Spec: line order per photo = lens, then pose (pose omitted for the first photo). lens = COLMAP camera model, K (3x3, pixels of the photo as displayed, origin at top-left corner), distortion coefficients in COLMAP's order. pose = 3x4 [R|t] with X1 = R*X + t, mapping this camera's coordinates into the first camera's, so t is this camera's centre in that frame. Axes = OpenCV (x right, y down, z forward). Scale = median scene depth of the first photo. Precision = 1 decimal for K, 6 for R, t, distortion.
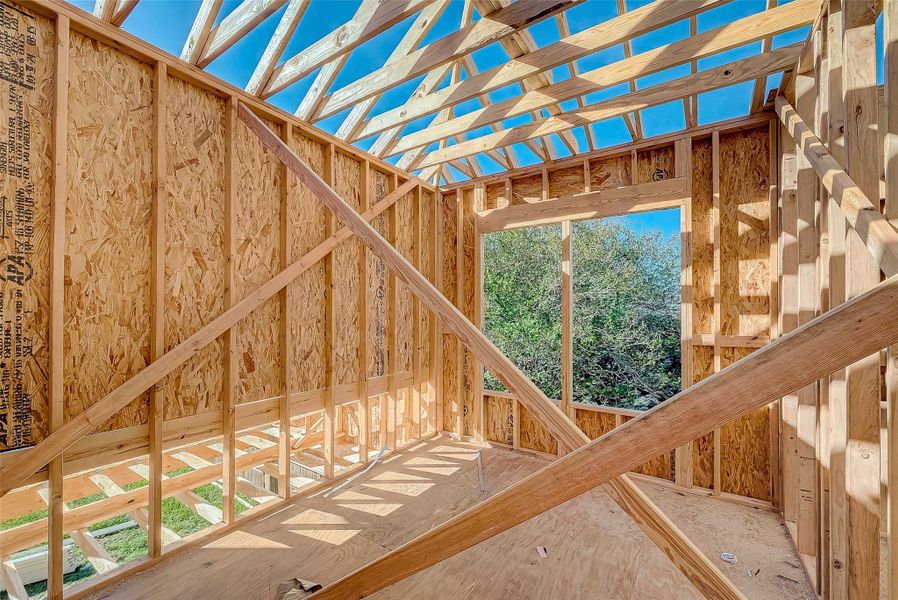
lens RADIAL K [[355.8, 0, 448.4], [0, 355.8, 315.3], [0, 0, 1]] dist [-0.000208, -0.000023]
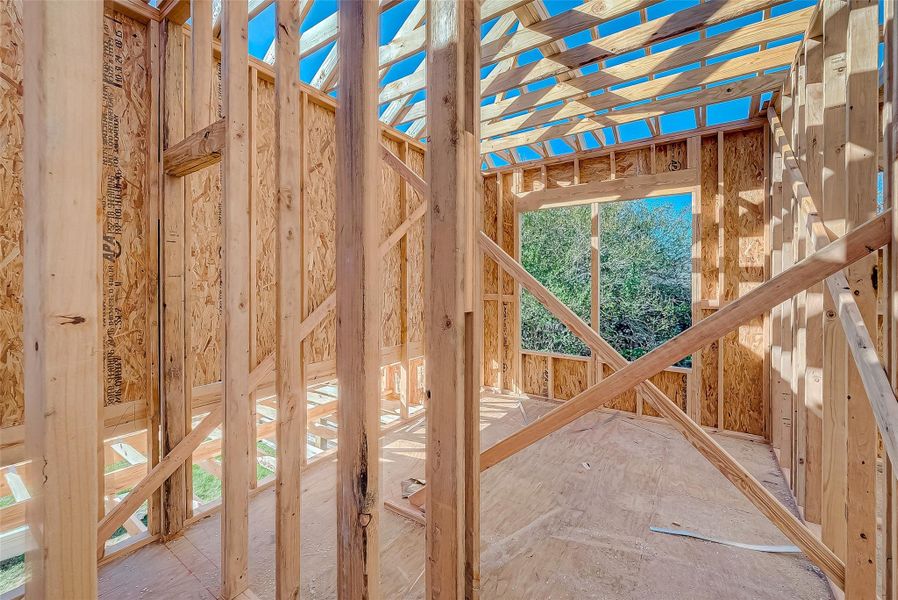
lens RADIAL K [[364.4, 0, 463.2], [0, 364.4, 288.3], [0, 0, 1]] dist [-0.001599, 0.000001]
pose [[0.999770, -0.002705, 0.021255, -0.142698], [0.002487, 0.999944, 0.010285, 0.000740], [-0.021282, -0.010229, 0.999721, -0.210890]]
